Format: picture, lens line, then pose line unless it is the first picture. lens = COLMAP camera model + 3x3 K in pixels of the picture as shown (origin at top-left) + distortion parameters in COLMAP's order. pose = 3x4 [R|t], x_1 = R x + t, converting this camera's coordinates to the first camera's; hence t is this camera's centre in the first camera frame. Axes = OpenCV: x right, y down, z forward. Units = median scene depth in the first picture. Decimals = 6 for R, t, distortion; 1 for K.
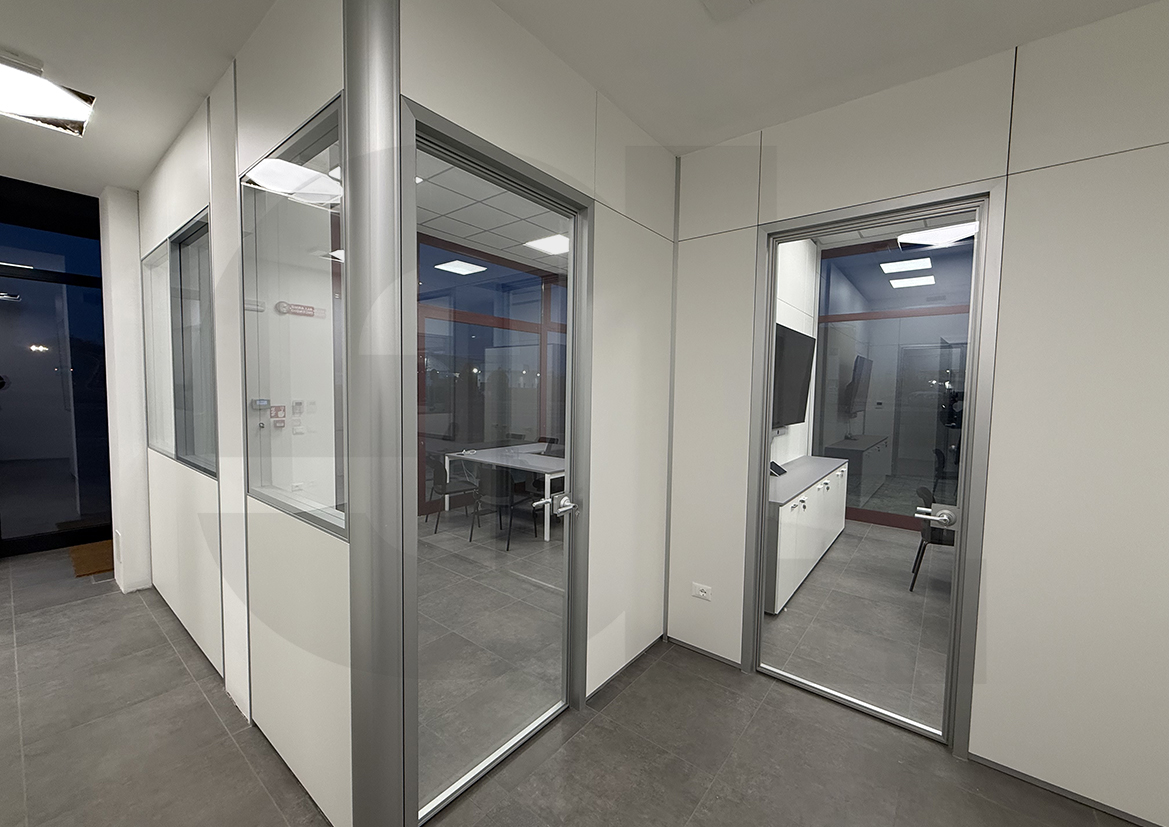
lens RADIAL K [[467.8, 0, 581.4], [0, 467.8, 414.3], [0, 0, 1]] dist [-0.002182, 0.001528]
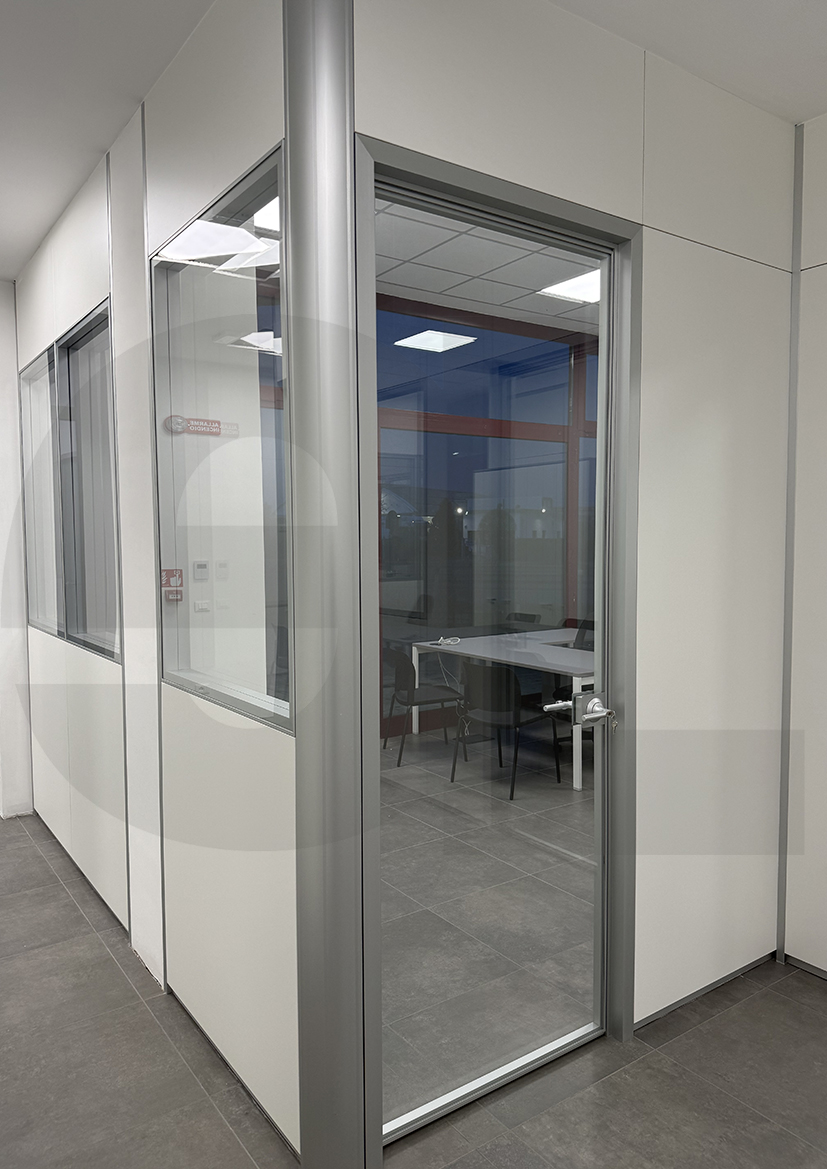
lens RADIAL K [[826.4, 0, 413.2], [0, 826.4, 586.4], [0, 0, 1]] dist [0.058504, -0.065684]
pose [[0.961161, -0.006191, -0.275917, 0.032728], [0.006143, 0.999981, -0.001040, 0.018787], [0.275918, -0.000695, 0.961181, -0.130153]]
